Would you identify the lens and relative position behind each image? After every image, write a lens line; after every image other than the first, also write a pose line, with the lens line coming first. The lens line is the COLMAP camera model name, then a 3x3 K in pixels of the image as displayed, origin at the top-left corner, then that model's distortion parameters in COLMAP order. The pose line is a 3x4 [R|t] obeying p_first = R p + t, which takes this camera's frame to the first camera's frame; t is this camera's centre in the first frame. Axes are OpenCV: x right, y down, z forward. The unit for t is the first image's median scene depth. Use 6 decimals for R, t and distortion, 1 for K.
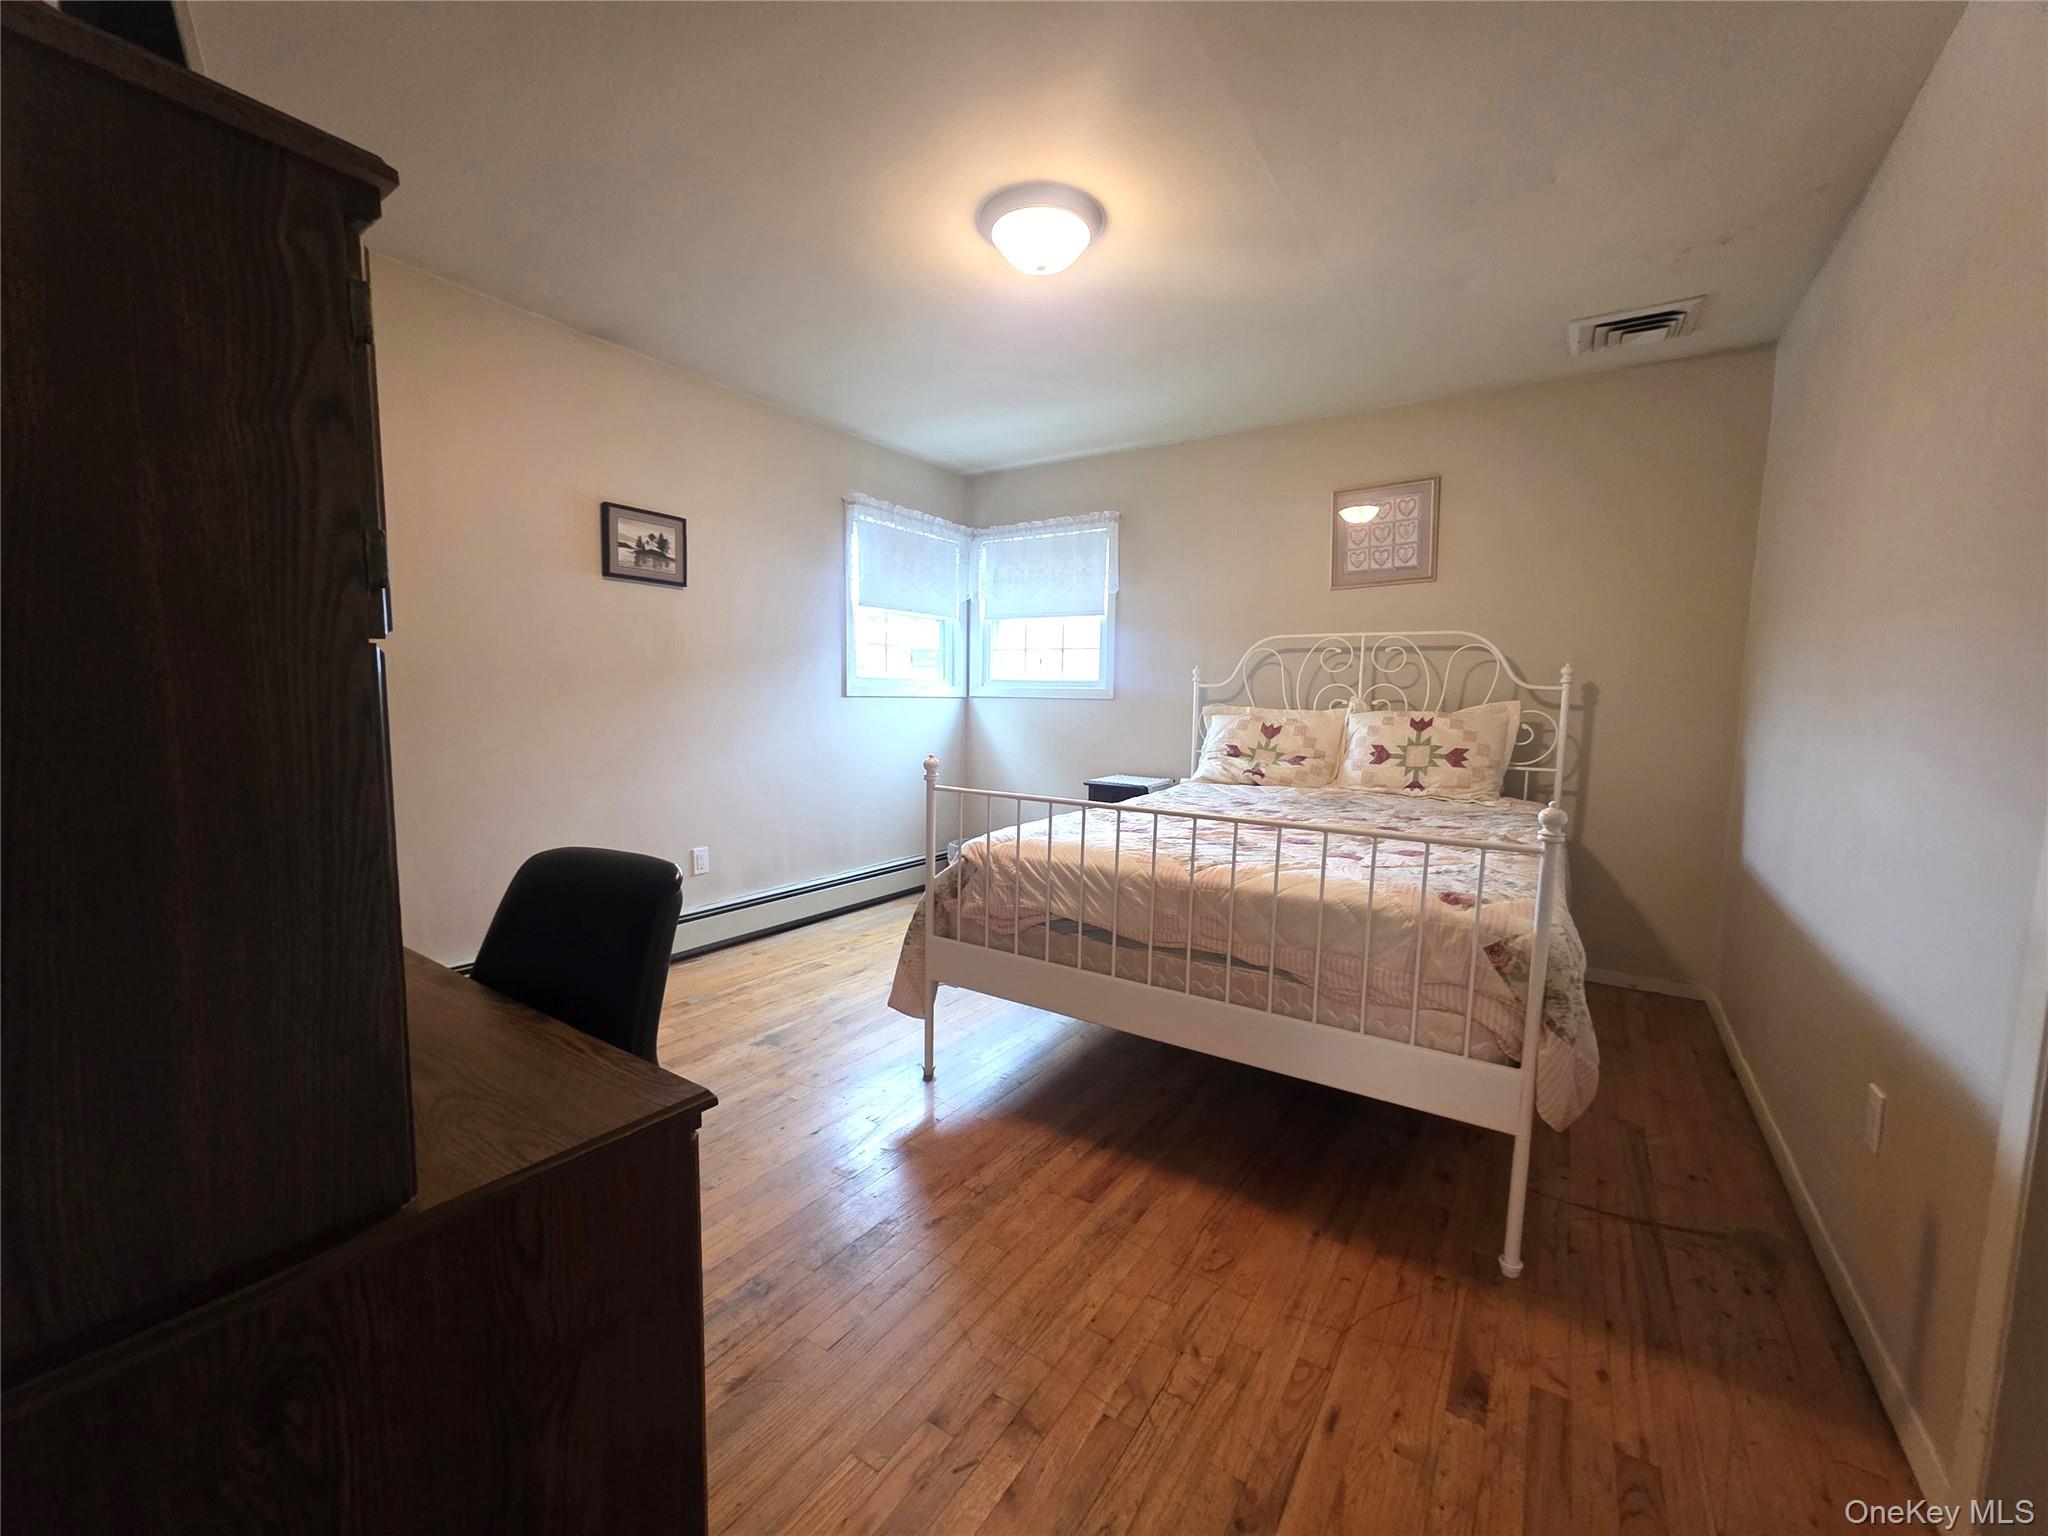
lens RADIAL K [[813.3, 0, 1024.7], [0, 813.3, 780.2], [0, 0, 1]] dist [-0.000331, 0.000035]
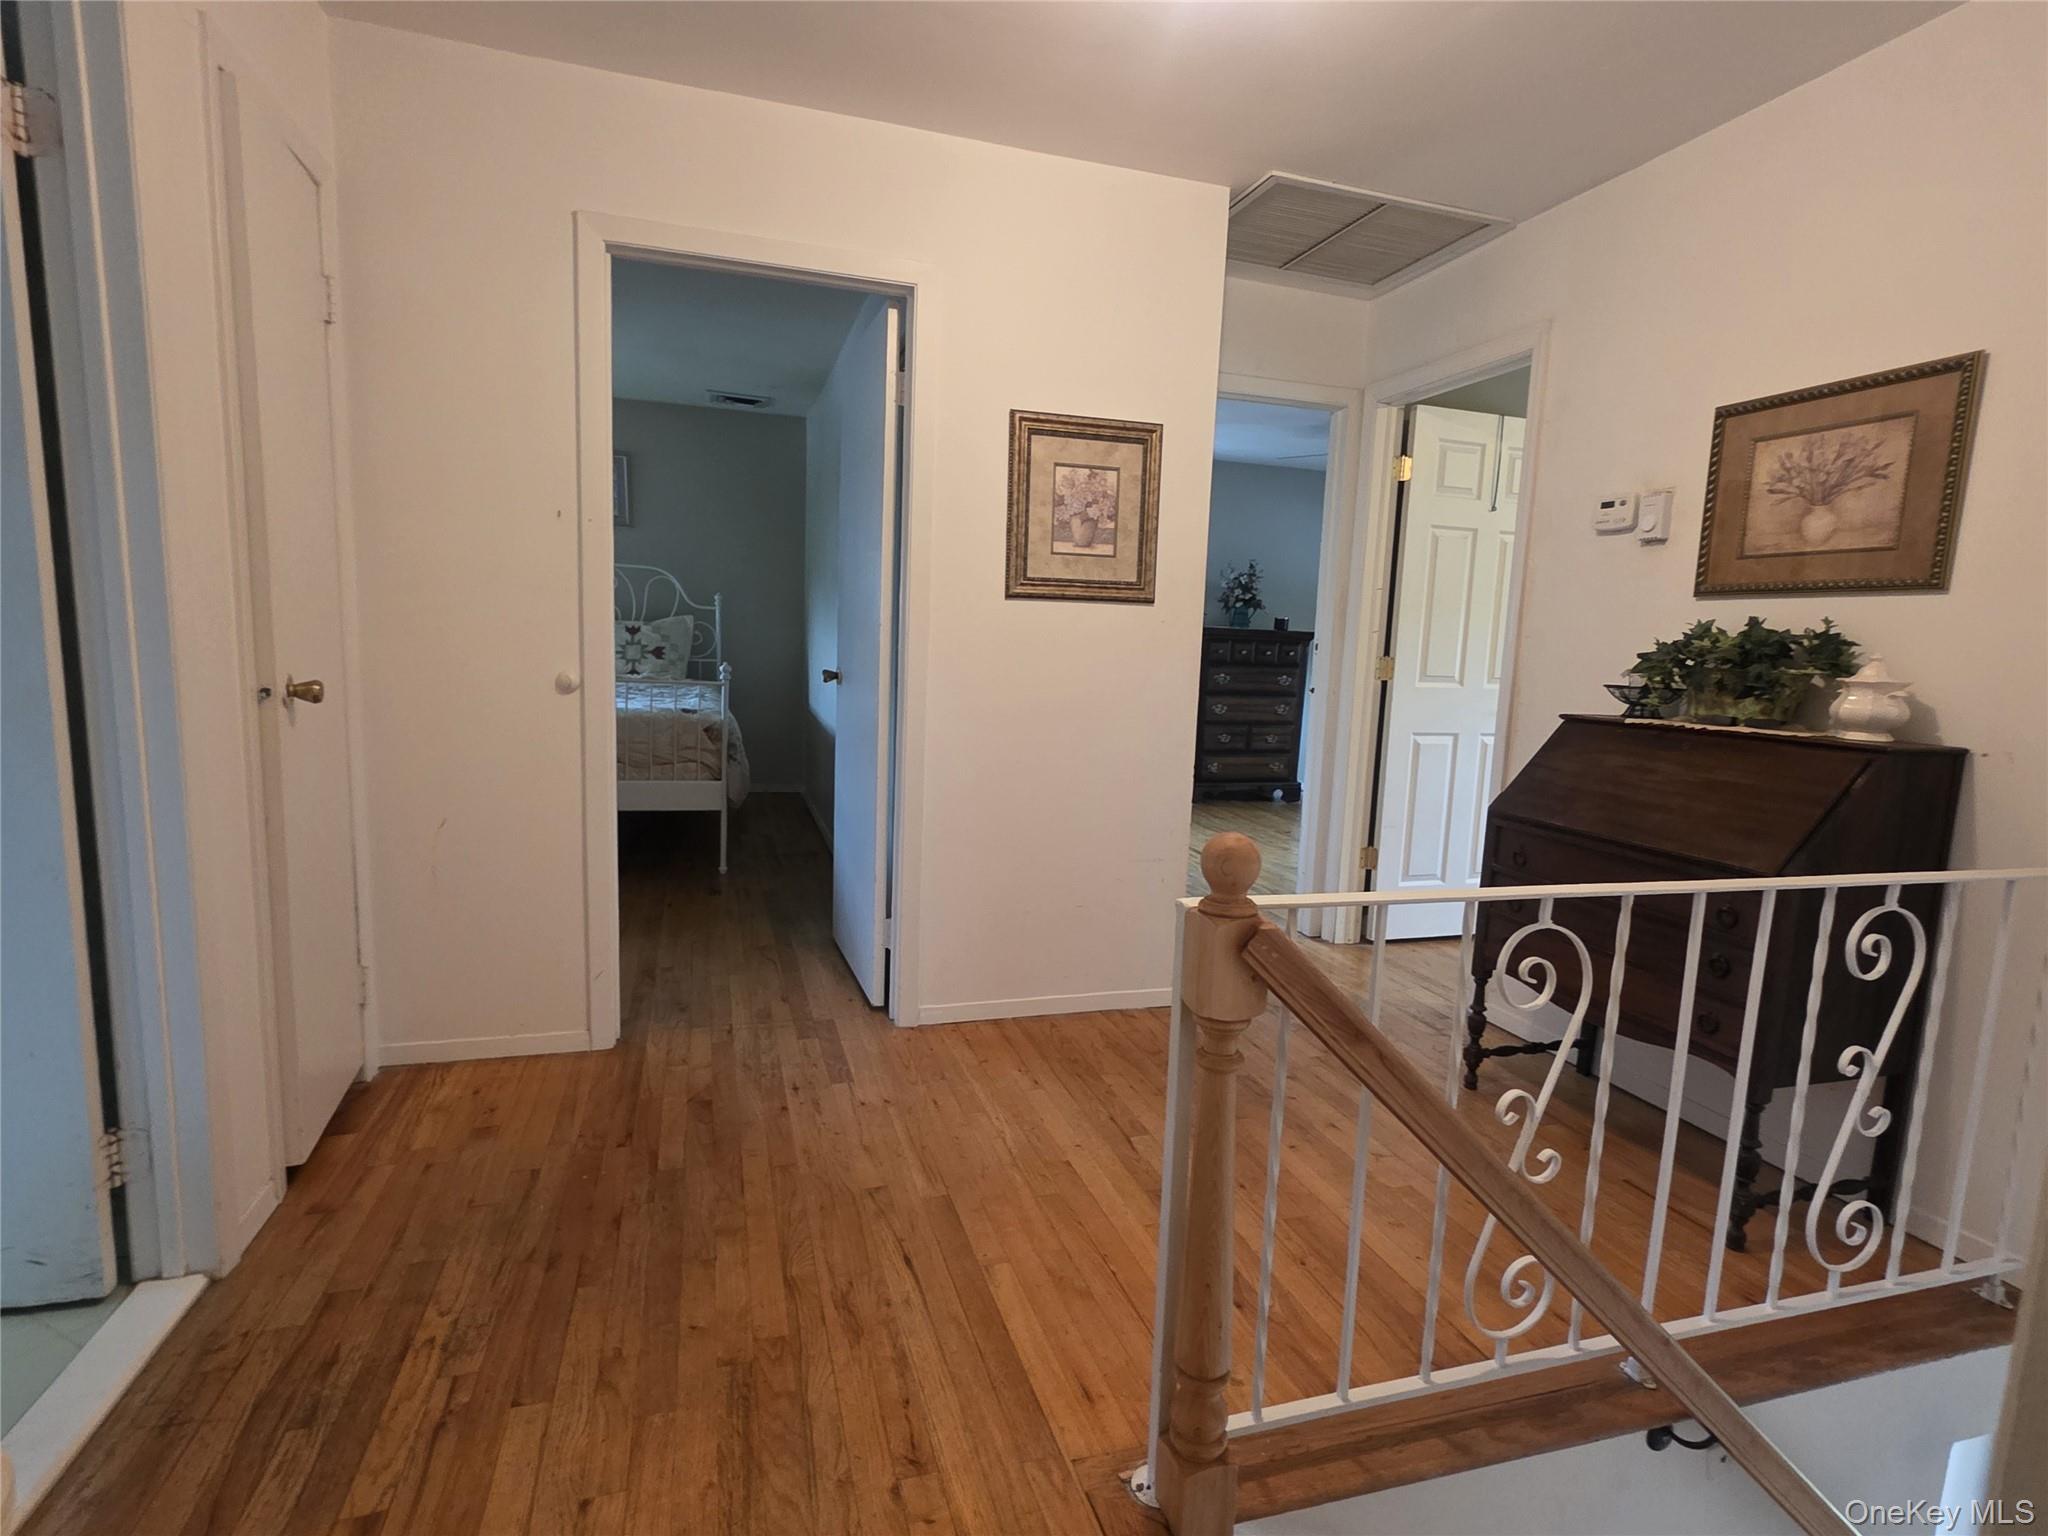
lens RADIAL K [[1008.9, 0, 1024.6], [0, 1008.9, 770.7], [0, 0, 1]] dist [0.001066, 0.000024]
pose [[0.627217, -0.092014, 0.773390, -0.510568], [0.042320, 0.995556, 0.084124, 0.061808], [-0.777694, -0.020034, 0.628324, -0.704831]]
